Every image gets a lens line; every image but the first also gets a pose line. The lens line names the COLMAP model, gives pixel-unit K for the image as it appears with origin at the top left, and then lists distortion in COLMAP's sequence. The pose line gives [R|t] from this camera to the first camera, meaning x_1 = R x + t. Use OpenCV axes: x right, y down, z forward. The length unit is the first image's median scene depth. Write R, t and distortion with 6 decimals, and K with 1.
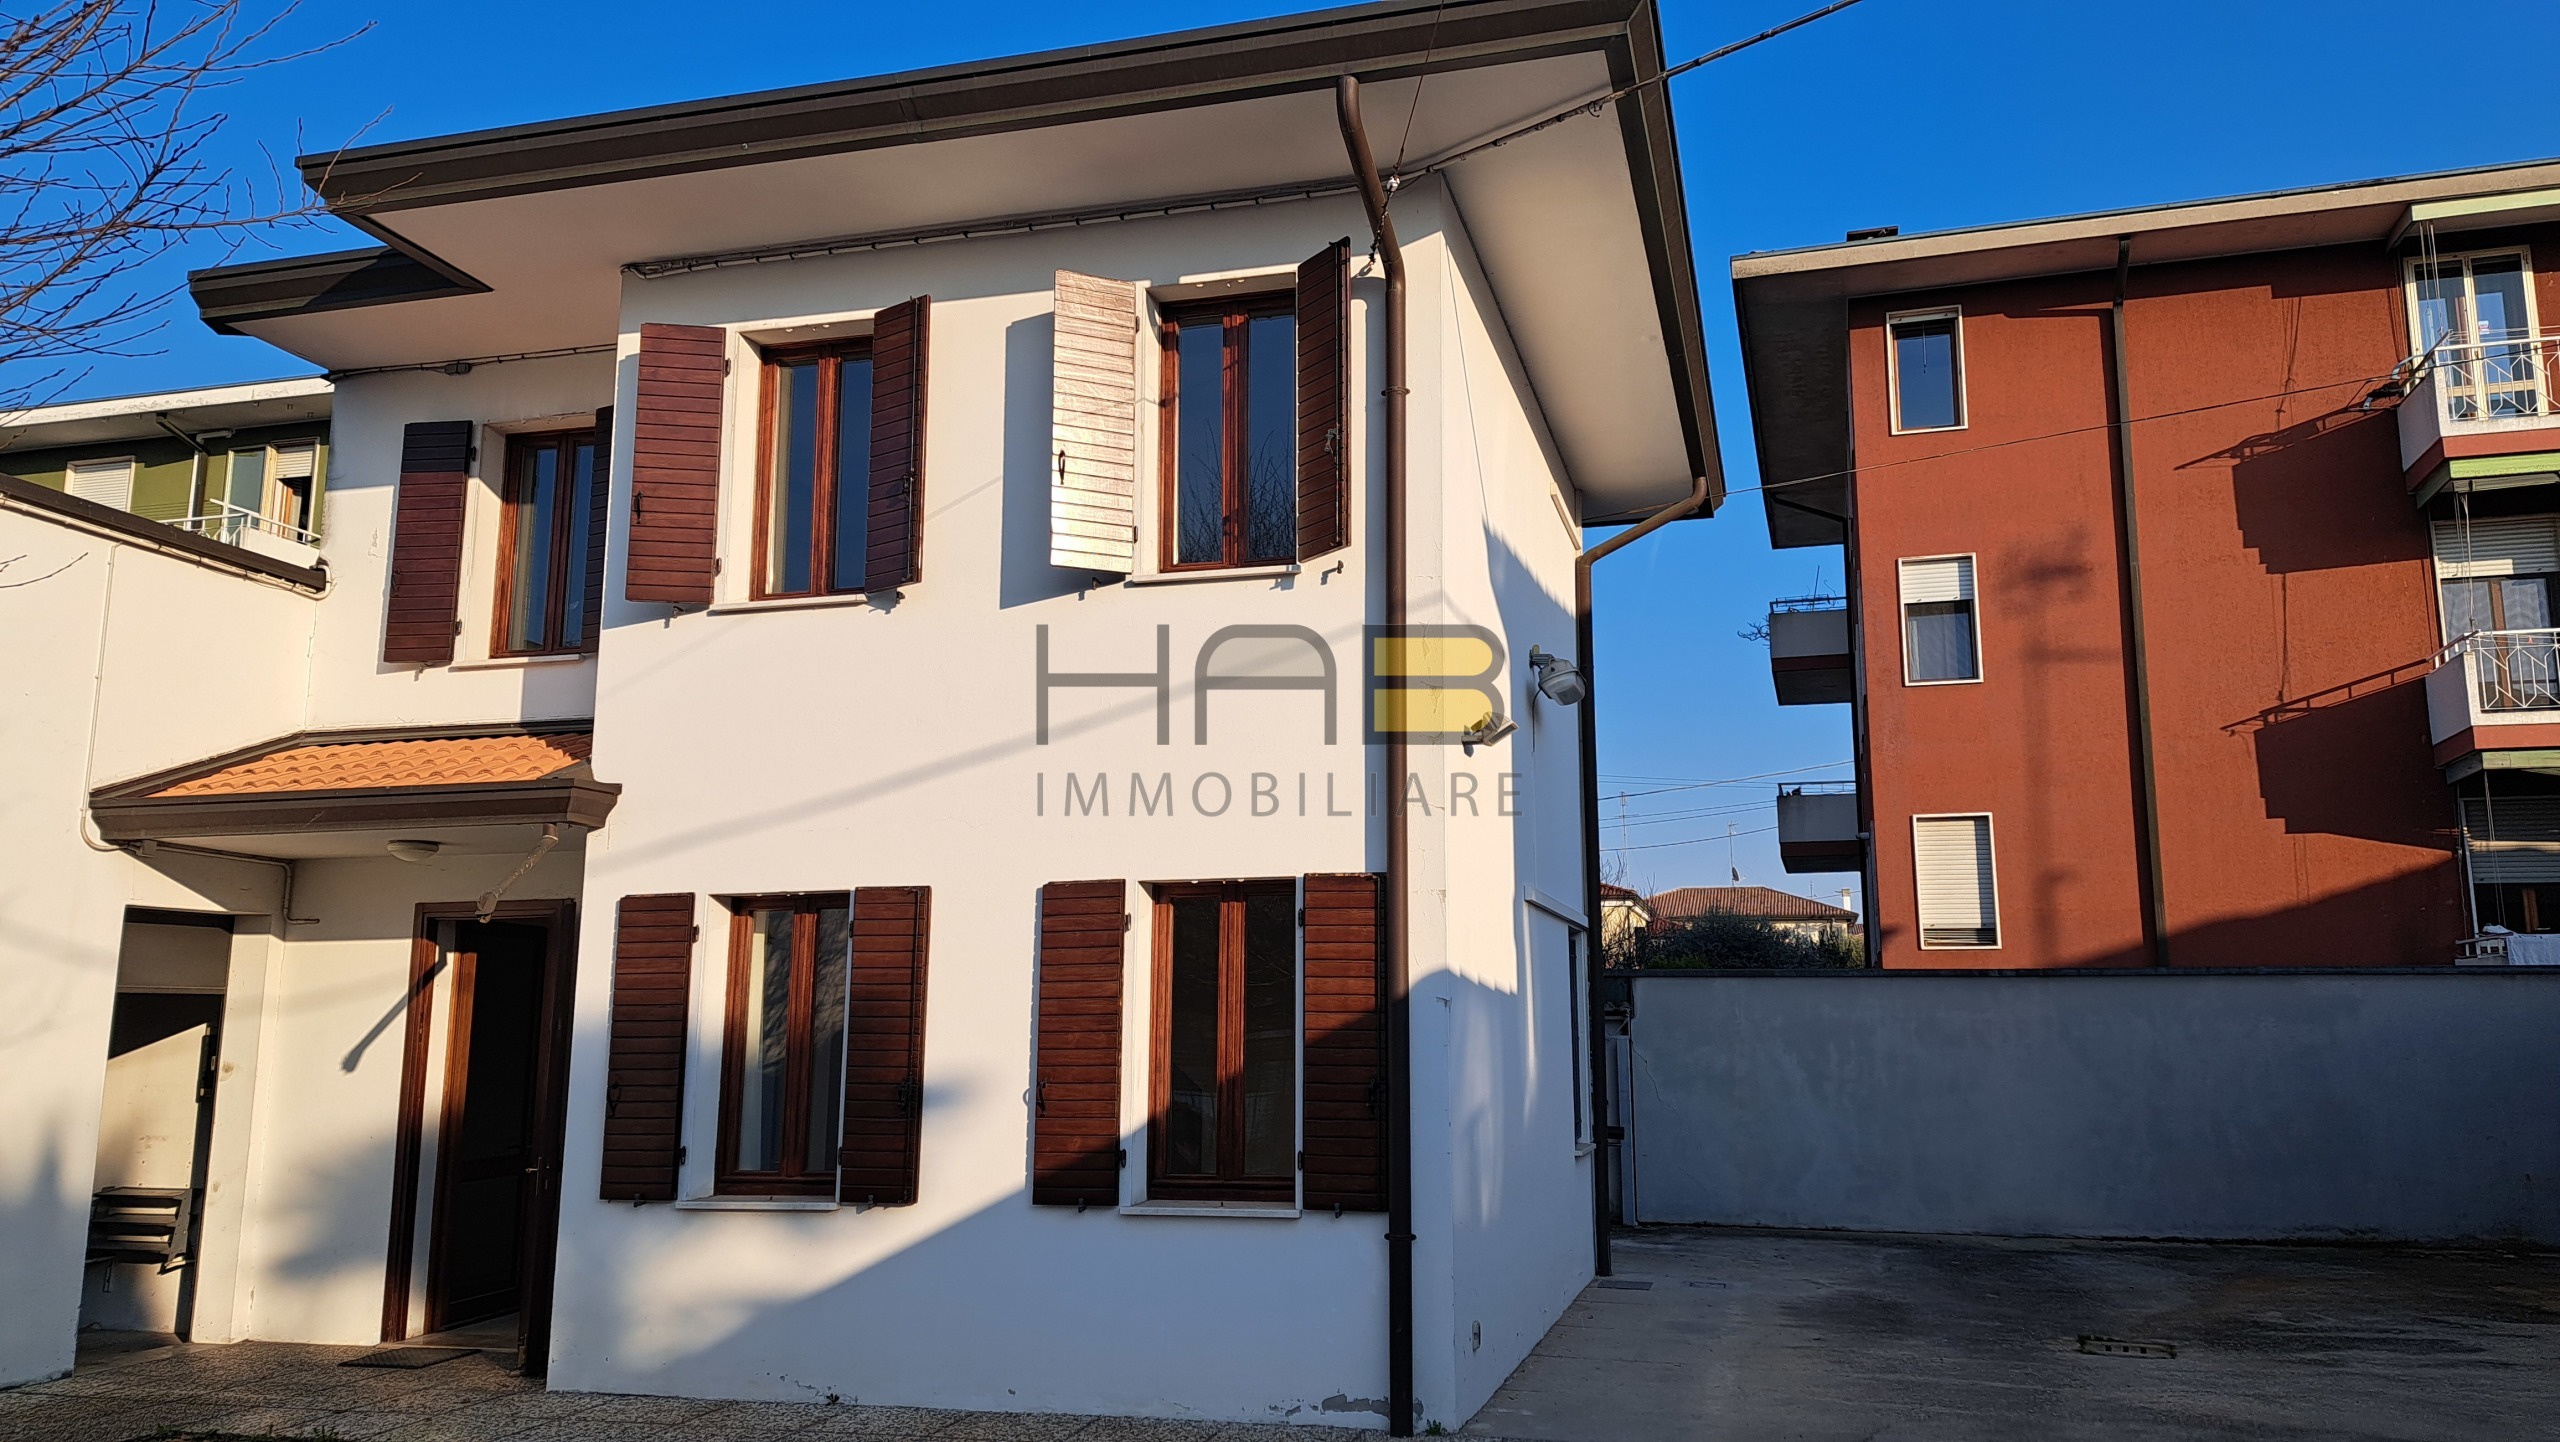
lens RADIAL K [[1833.0, 0, 1293.4], [0, 1833.0, 722.8], [0, 0, 1]] dist [0.028103, -0.018037]
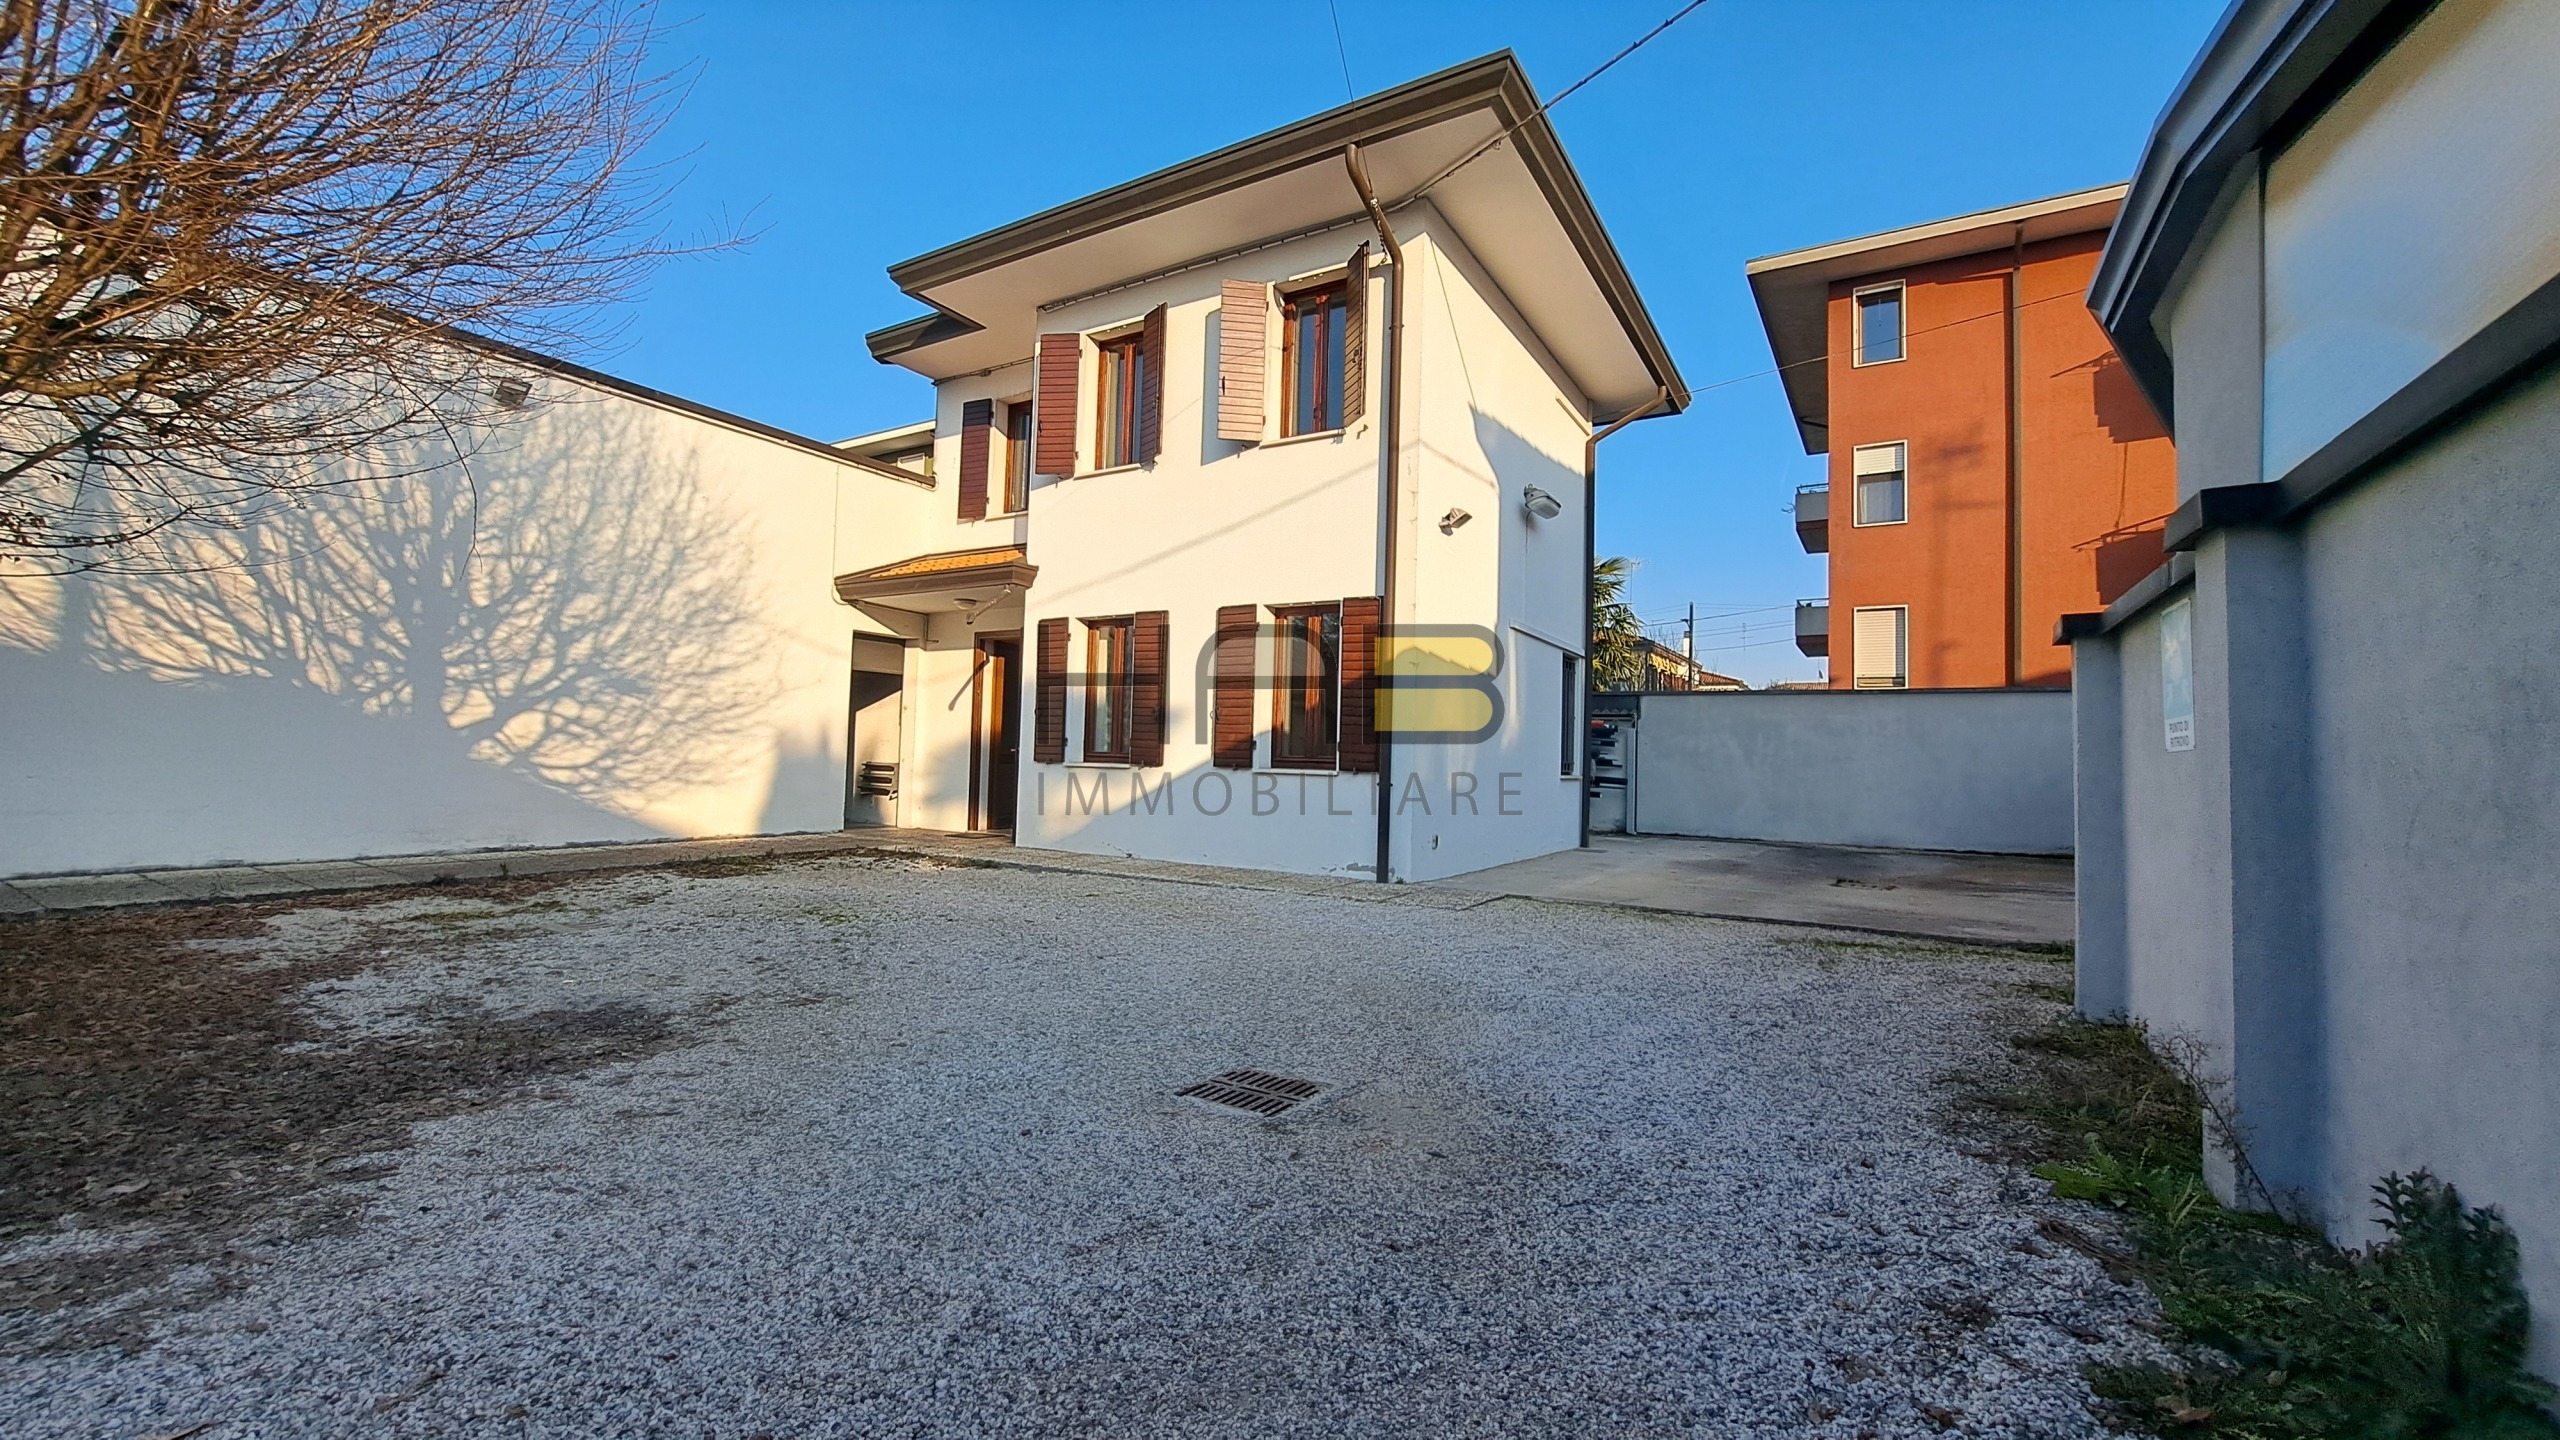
lens RADIAL K [[1015.7, 0, 1268.6], [0, 1015.7, 727.0], [0, 0, 1]] dist [-0.019723, 0.001948]
pose [[0.955540, 0.020093, -0.294175, 0.214041], [0.015970, 0.992684, 0.119677, 0.078947], [0.294428, -0.119054, 0.948229, -0.022198]]
